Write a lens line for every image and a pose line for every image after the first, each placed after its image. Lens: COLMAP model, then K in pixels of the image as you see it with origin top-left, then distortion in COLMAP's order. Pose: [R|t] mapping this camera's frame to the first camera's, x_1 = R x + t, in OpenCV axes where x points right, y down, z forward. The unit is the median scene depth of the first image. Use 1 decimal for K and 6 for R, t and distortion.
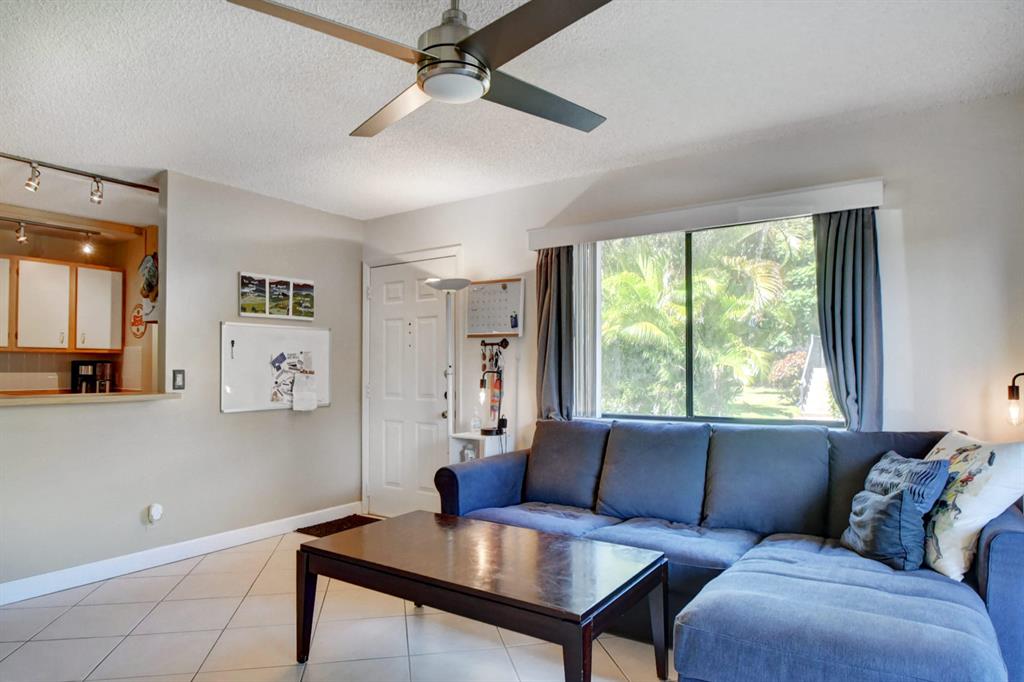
lens RADIAL K [[592.0, 0, 514.5], [0, 592.0, 357.9], [0, 0, 1]] dist [-0.036623, -0.000356]
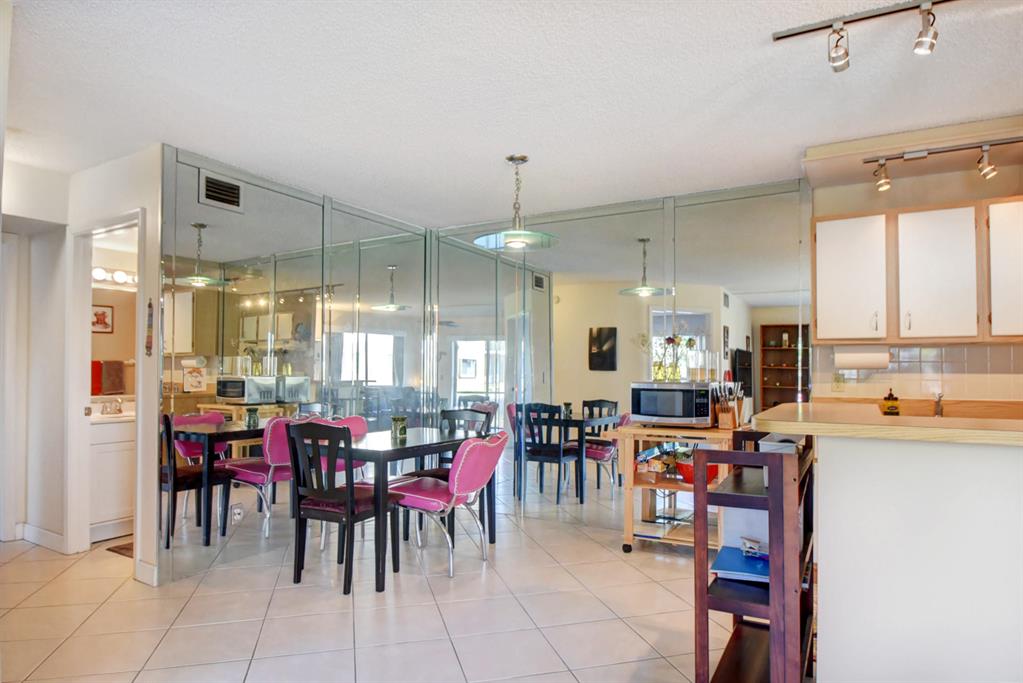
lens RADIAL K [[591.4, 0, 514.0], [0, 591.4, 358.4], [0, 0, 1]] dist [-0.036623, -0.000356]
pose [[0.038114, -0.015148, -0.999159, -0.239207], [0.015978, 0.999767, -0.014548, 0.009003], [0.999146, -0.015410, 0.038347, 0.459540]]
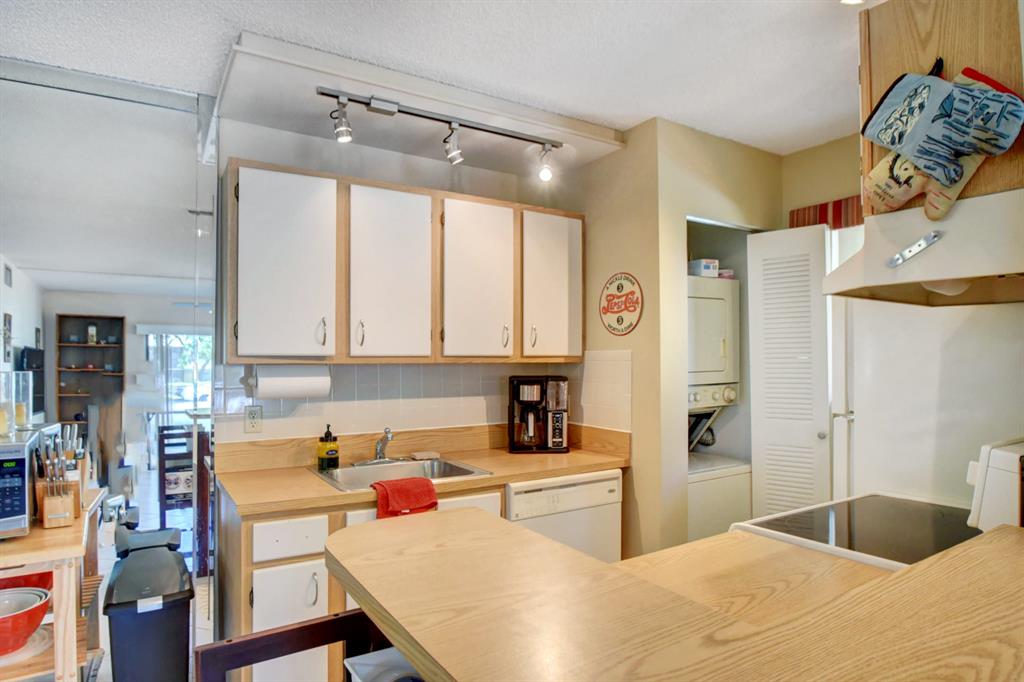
lens RADIAL K [[592.0, 0, 514.5], [0, 592.0, 357.9], [0, 0, 1]] dist [-0.036623, -0.000356]
pose [[0.905358, -0.002319, -0.424642, -0.608160], [0.009126, 0.999860, 0.013997, -0.026260], [0.424551, -0.016548, 0.905253, 0.558240]]
